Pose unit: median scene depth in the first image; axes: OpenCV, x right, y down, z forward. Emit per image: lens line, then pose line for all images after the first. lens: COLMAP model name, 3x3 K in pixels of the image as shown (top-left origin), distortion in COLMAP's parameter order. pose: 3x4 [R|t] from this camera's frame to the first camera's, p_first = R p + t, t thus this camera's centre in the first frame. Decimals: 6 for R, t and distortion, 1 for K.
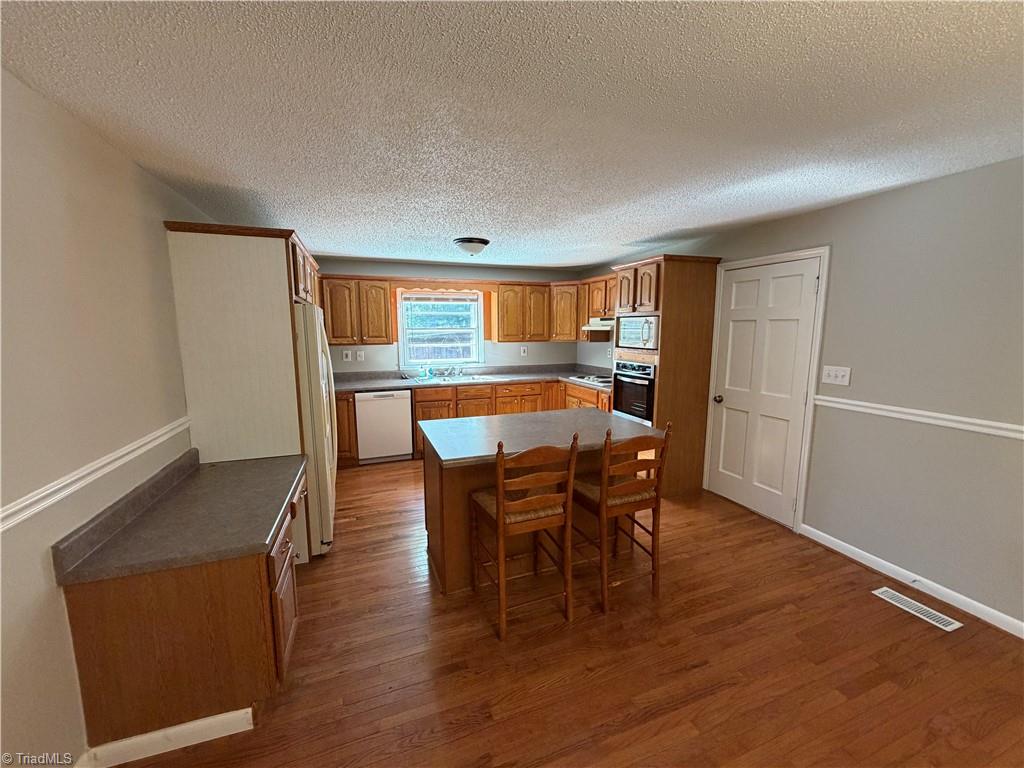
lens RADIAL K [[407.8, 0, 515.8], [0, 407.8, 382.3], [0, 0, 1]] dist [0.000506, 0.000657]
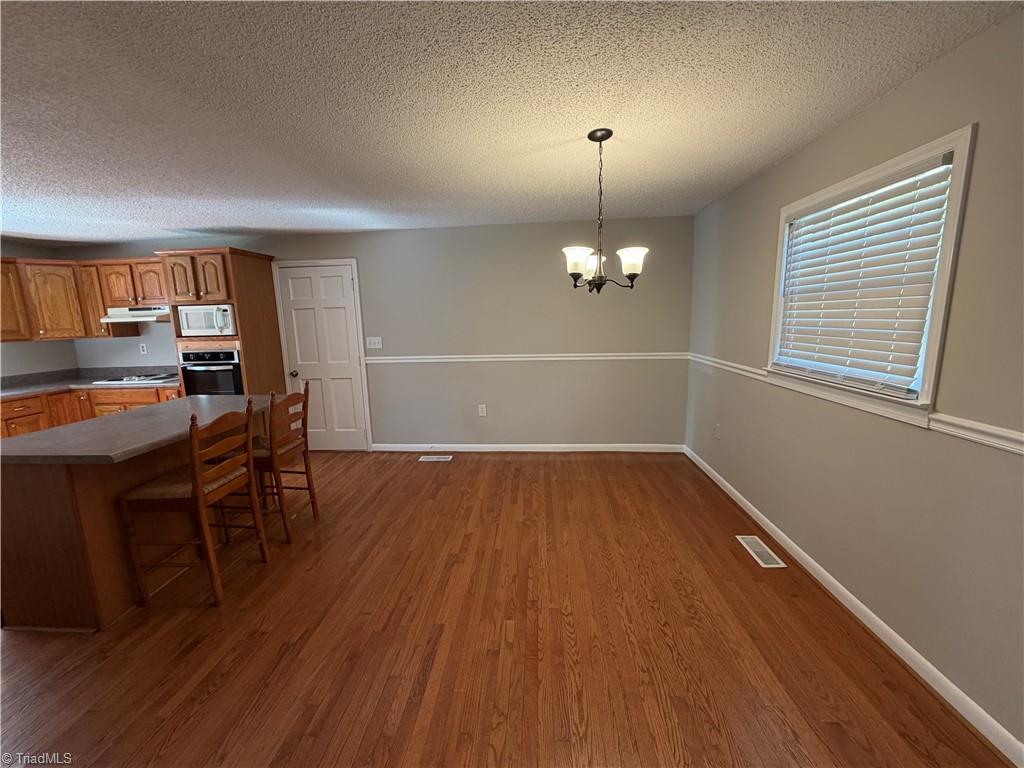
lens RADIAL K [[407.8, 0, 510.2], [0, 407.8, 384.9], [0, 0, 1]] dist [0.000506, 0.000657]
pose [[0.415634, -0.158835, 0.895556, -0.339418], [0.152349, 0.982880, 0.103616, 0.046998], [-0.896682, 0.093370, 0.432717, -0.105094]]
